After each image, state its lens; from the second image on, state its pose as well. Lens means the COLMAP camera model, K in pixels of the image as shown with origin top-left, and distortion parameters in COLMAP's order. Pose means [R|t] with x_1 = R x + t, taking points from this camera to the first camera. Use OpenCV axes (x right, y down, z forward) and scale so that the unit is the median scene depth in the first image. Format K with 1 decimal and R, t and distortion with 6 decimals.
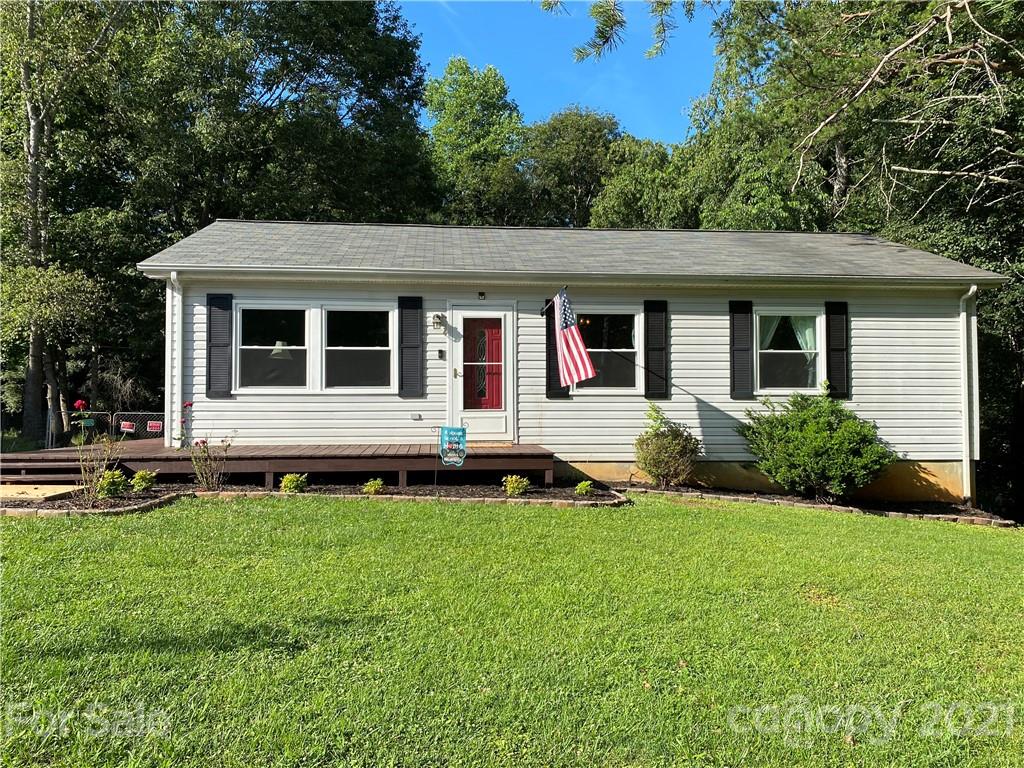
lens RADIAL K [[811.6, 0, 512.0], [0, 811.6, 384.0], [0, 0, 1]] dist [0.123738, -0.298574]
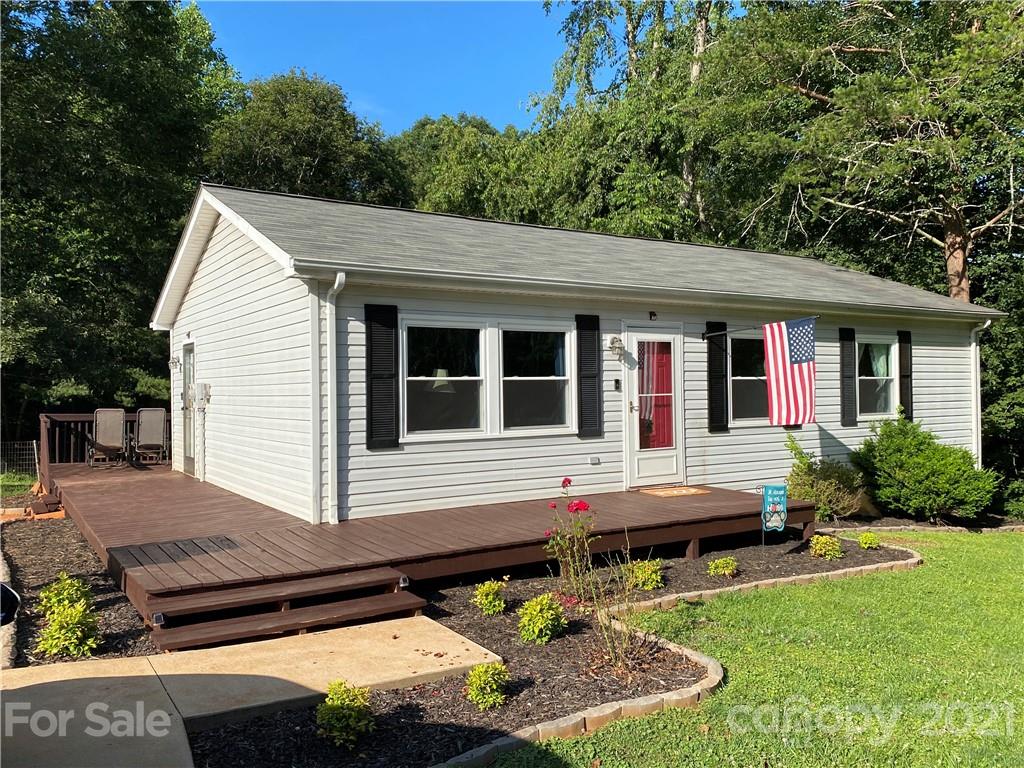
lens RADIAL K [[811.6, 0, 512.0], [0, 811.6, 384.0], [0, 0, 1]] dist [0.123738, -0.298574]
pose [[0.887675, -0.005957, 0.460432, -0.571684], [-0.006216, 0.999670, 0.024917, -0.057494], [-0.460429, -0.024981, 0.887345, 0.302902]]
